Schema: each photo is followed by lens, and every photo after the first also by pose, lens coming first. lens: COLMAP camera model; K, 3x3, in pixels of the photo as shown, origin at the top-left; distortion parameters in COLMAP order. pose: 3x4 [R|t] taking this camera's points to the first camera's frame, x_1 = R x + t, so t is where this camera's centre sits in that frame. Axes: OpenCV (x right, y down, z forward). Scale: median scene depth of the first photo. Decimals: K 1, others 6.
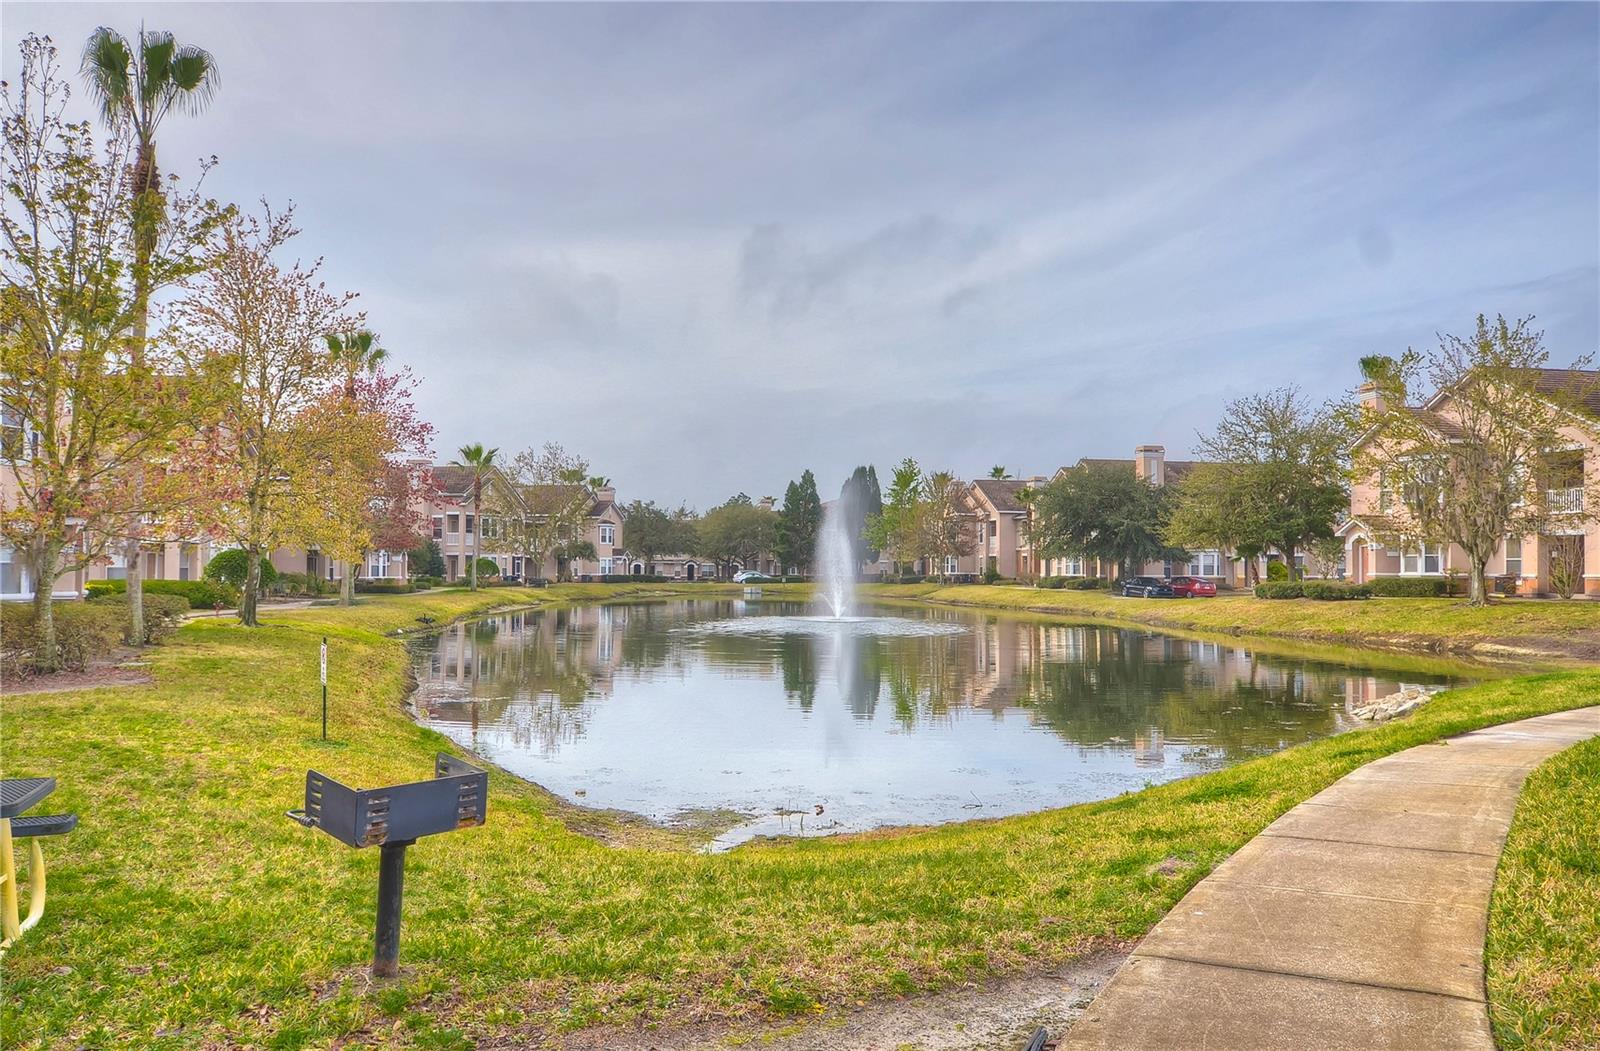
lens RADIAL K [[1256.9, 0, 801.8], [0, 1256.9, 530.5], [0, 0, 1]] dist [0.002503, 0.021999]
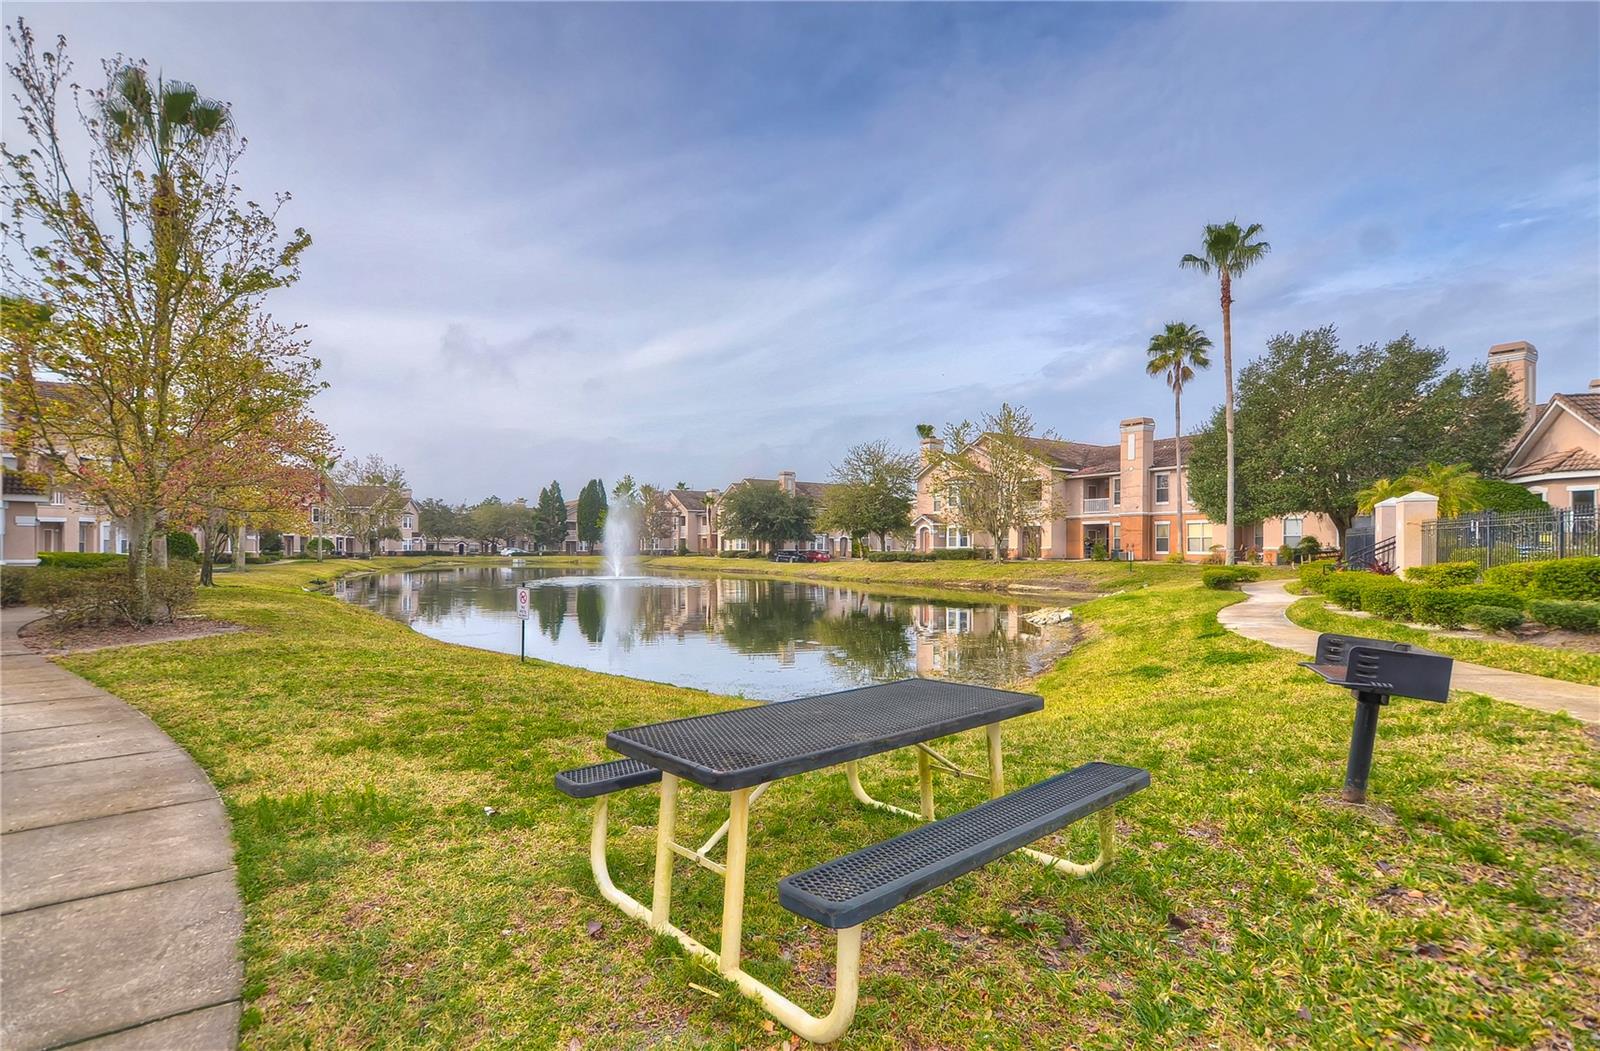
lens RADIAL K [[775.9, 0, 809.6], [0, 775.9, 541.4], [0, 0, 1]] dist [0.000141, 0.000009]
pose [[0.929197, 0.002258, 0.369577, -0.080973], [-0.010124, 0.999762, 0.019346, 0.004876], [-0.369445, -0.021718, 0.928999, 0.035388]]
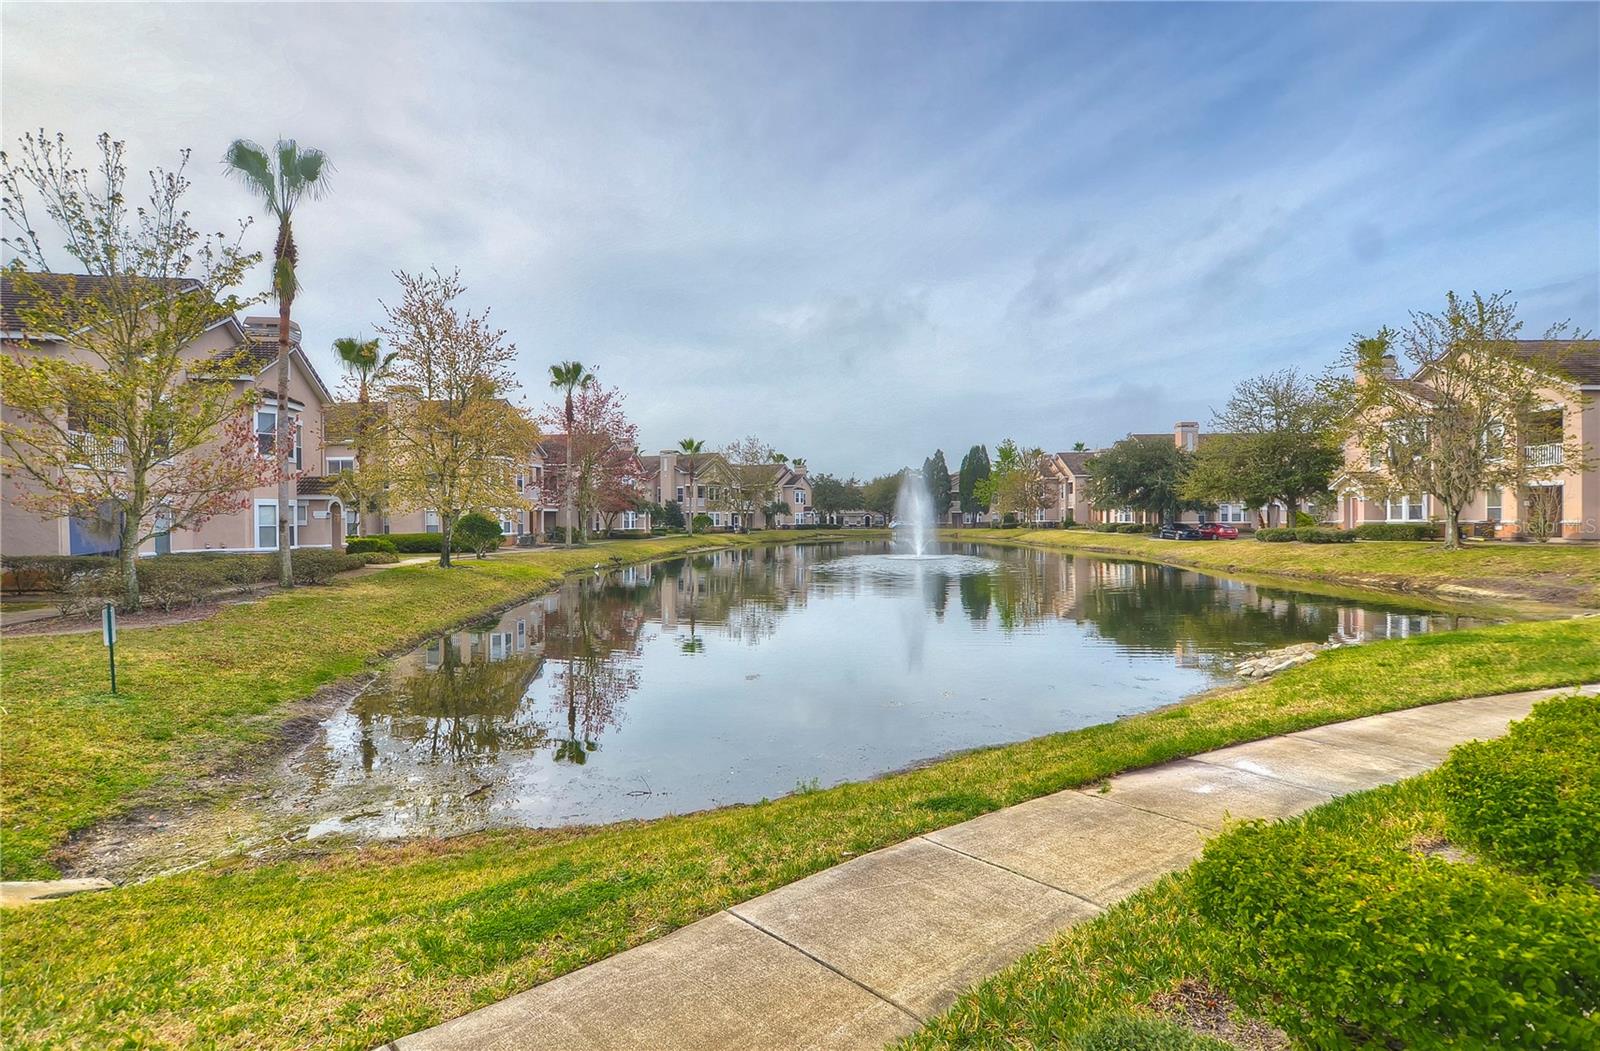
lens RADIAL K [[814.8, 0, 787.5], [0, 814.8, 514.7], [0, 0, 1]] dist [0.004218, -0.006347]
pose [[0.972402, -0.011509, -0.233026, 0.076637], [0.017793, 0.999532, 0.024884, -0.000245], [0.232630, -0.028343, 0.972152, 0.088554]]
